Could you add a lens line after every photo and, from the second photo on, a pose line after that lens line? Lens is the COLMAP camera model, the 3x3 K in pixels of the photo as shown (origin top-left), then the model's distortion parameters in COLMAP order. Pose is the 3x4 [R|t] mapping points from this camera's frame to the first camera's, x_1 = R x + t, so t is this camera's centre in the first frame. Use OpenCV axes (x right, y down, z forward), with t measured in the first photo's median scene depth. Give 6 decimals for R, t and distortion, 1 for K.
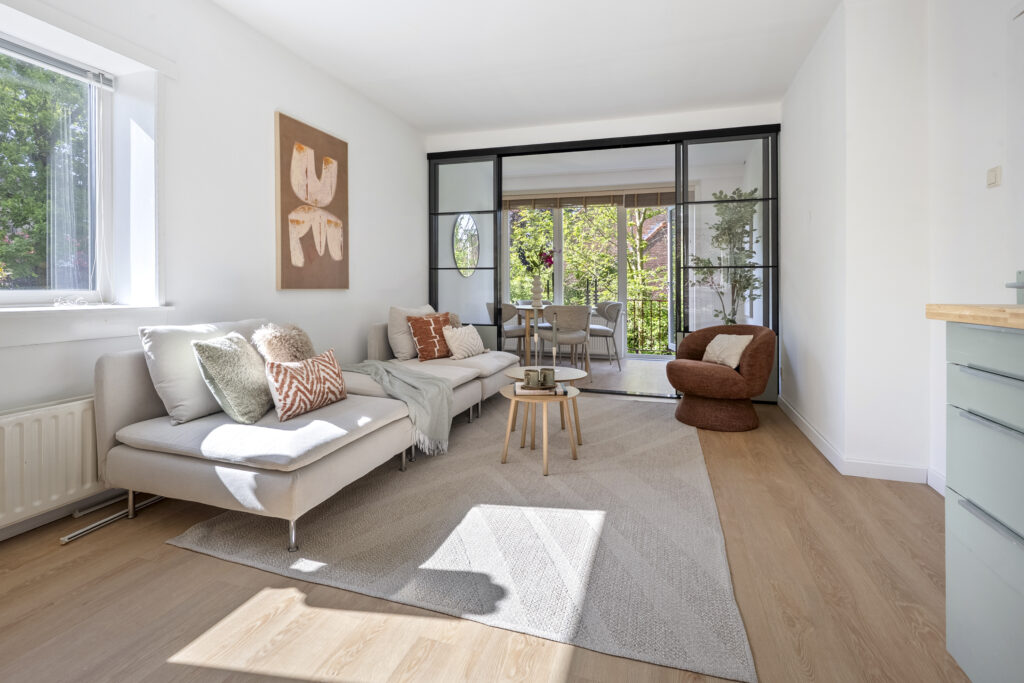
lens RADIAL K [[474.3, 0, 526.5], [0, 474.3, 293.0], [0, 0, 1]] dist [-0.008091, -0.000466]
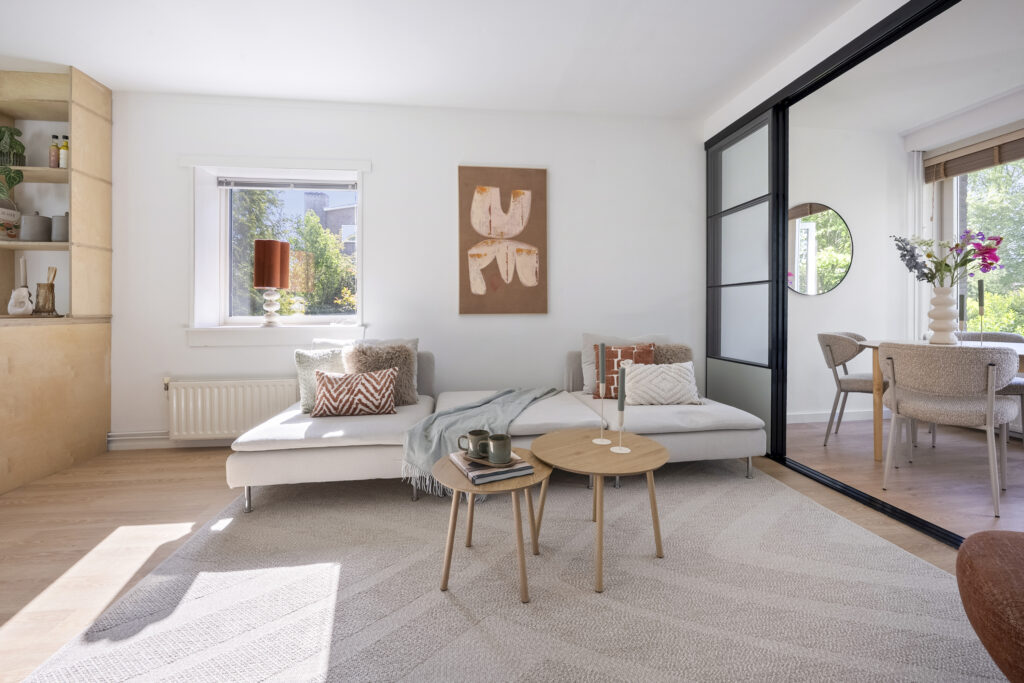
lens RADIAL K [[425.3, 0, 515.2], [0, 425.3, 318.3], [0, 0, 1]] dist [-0.017421, 0.001523]
pose [[0.412156, 0.007492, -0.911082, 0.456768], [-0.001534, 0.999970, 0.007529, -0.005602], [0.911112, -0.001706, 0.412155, 0.610907]]
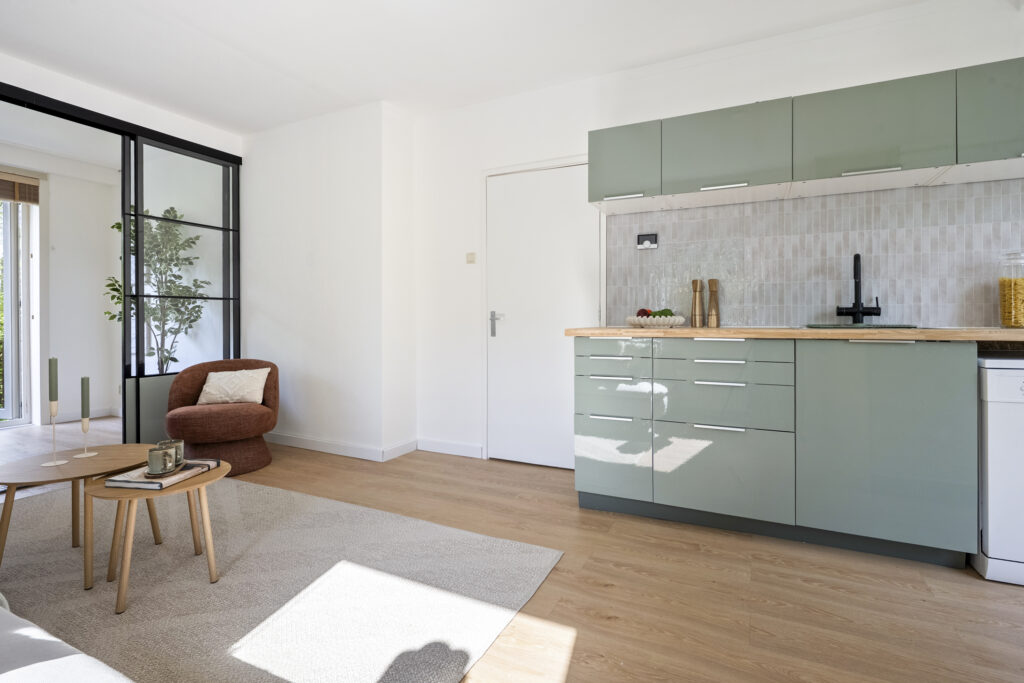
lens RADIAL K [[474.3, 0, 520.9], [0, 474.3, 316.5], [0, 0, 1]] dist [-0.008091, -0.000466]
pose [[0.162042, -0.001469, 0.986783, -0.430133], [0.014534, 0.999894, -0.000898, -0.011165], [-0.986677, 0.014488, 0.162046, 0.298189]]
